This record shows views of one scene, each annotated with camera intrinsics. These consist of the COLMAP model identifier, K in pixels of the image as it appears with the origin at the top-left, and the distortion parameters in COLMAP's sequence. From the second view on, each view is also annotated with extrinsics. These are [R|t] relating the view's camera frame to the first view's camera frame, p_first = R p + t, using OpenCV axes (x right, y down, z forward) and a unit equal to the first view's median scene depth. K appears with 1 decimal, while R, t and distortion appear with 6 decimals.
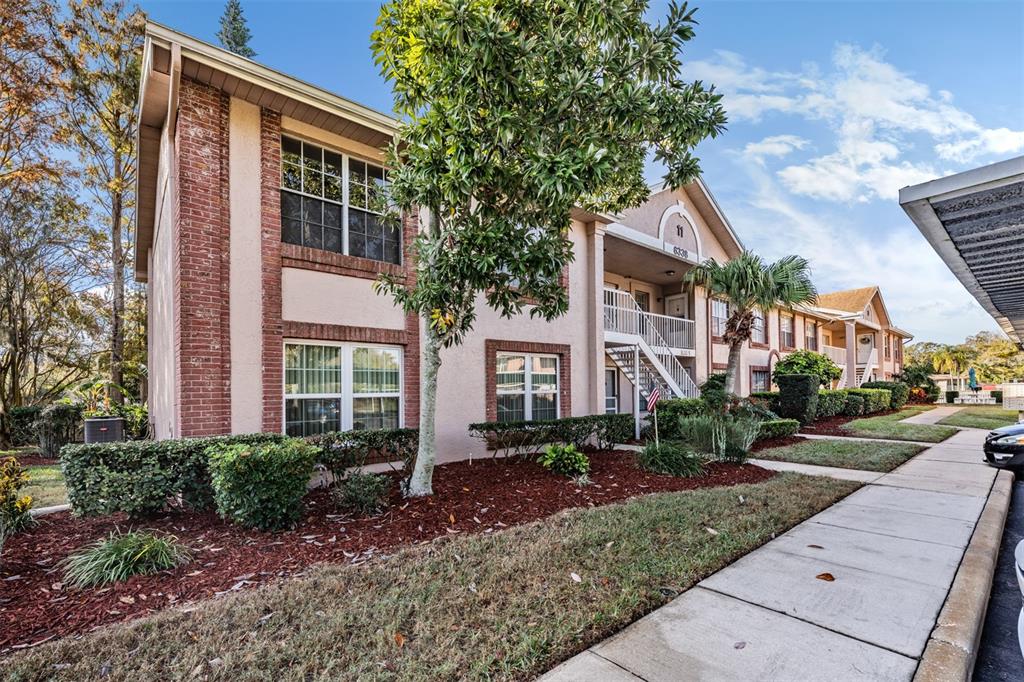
lens RADIAL K [[442.8, 0, 503.2], [0, 442.8, 388.9], [0, 0, 1]] dist [0.000527, -0.000424]
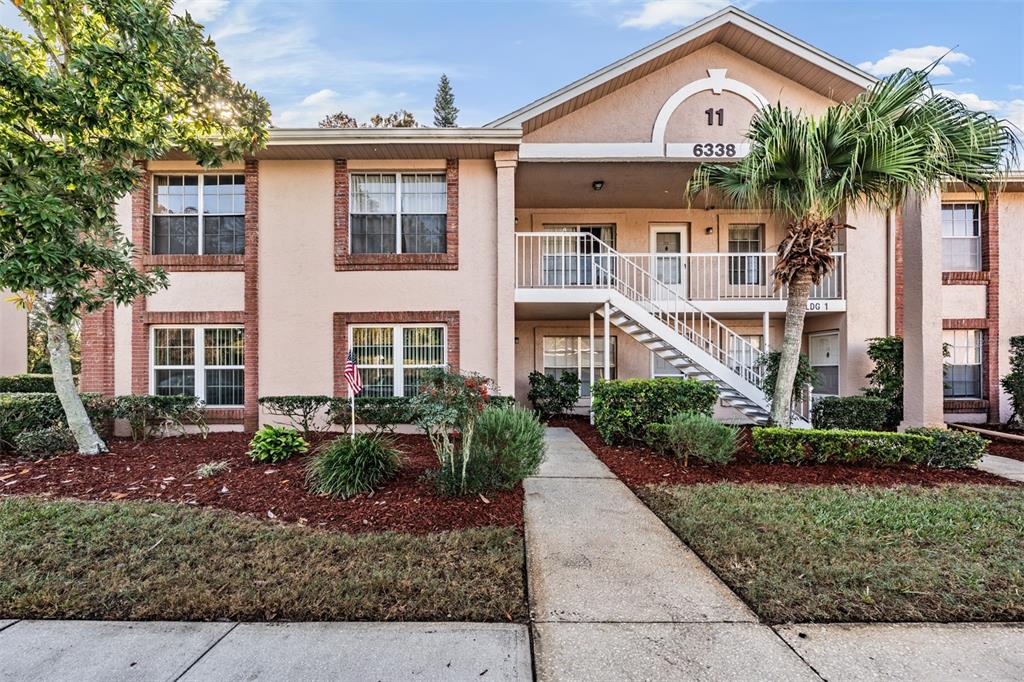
lens RADIAL K [[381.0, 0, 511.2], [0, 381.0, 370.9], [0, 0, 1]] dist [-0.001920, -0.000126]
pose [[0.769954, 0.017652, -0.637855, 0.818749], [-0.003223, 0.999712, 0.023775, -0.002792], [0.638091, -0.016249, 0.769789, 0.593772]]
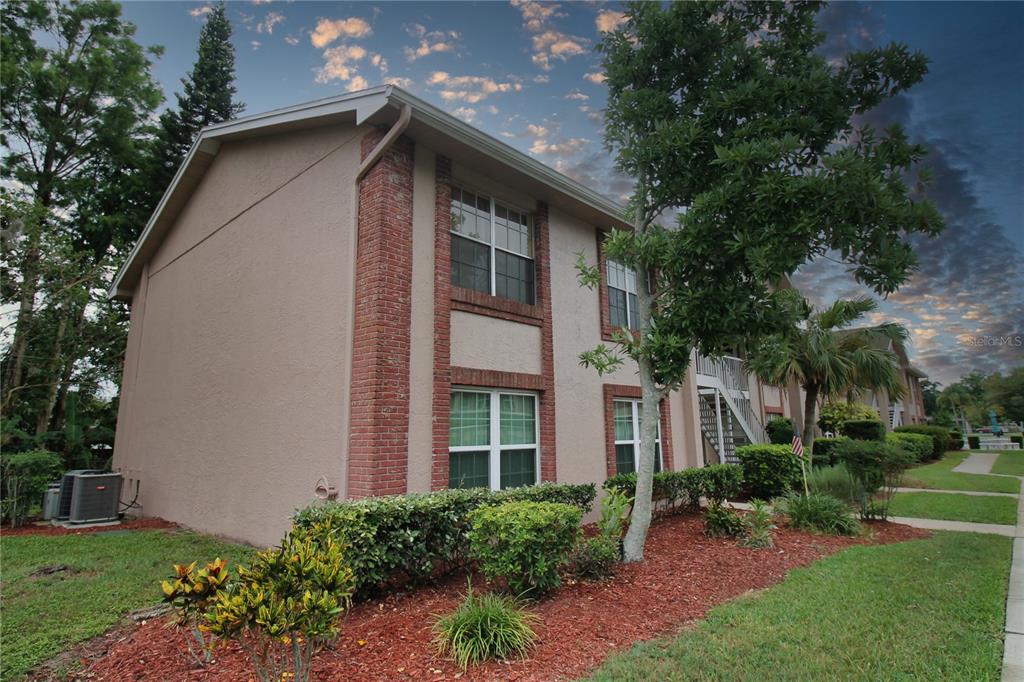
lens RADIAL K [[557.5, 0, 516.1], [0, 557.5, 340.8], [0, 0, 1]] dist [0.013973, -0.000218]
pose [[0.990084, 0.002656, 0.140451, -0.382628], [0.023016, 0.983243, -0.180840, 0.005424], [-0.138578, 0.182279, 0.973432, -0.119259]]
